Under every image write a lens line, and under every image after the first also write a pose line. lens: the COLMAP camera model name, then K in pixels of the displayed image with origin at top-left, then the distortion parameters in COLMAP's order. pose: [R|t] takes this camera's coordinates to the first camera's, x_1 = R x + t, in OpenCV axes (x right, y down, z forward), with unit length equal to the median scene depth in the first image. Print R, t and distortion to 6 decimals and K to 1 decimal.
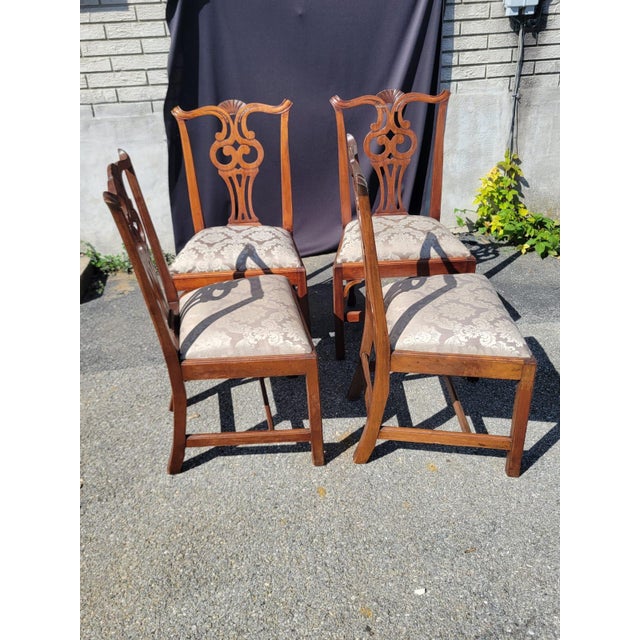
lens RADIAL K [[593.8, 0, 314.4], [0, 593.8, 323.4], [0, 0, 1]] dist [0.056886, -0.034976]
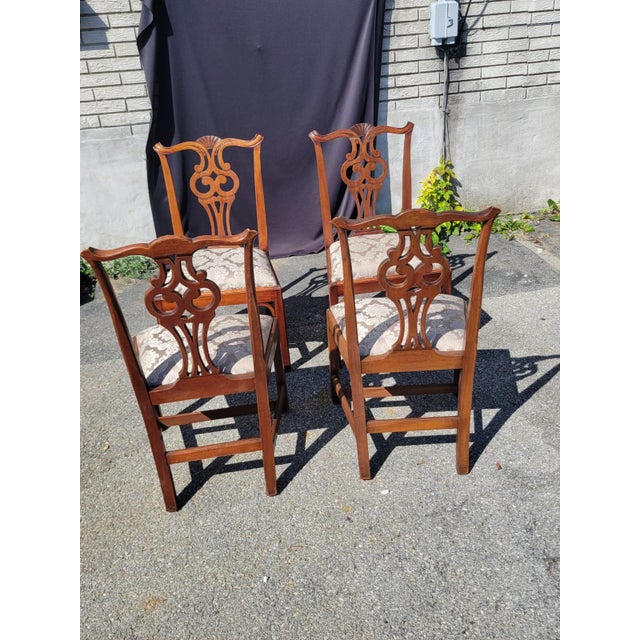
lens RADIAL K [[611.9, 0, 324.3], [0, 611.9, 318.6], [0, 0, 1]] dist [0.038053, 0.000000]
pose [[0.994868, -0.057178, 0.083476, -0.026466], [0.058906, 0.998094, -0.018385, 0.037857], [-0.082265, 0.023208, 0.996340, -0.186165]]
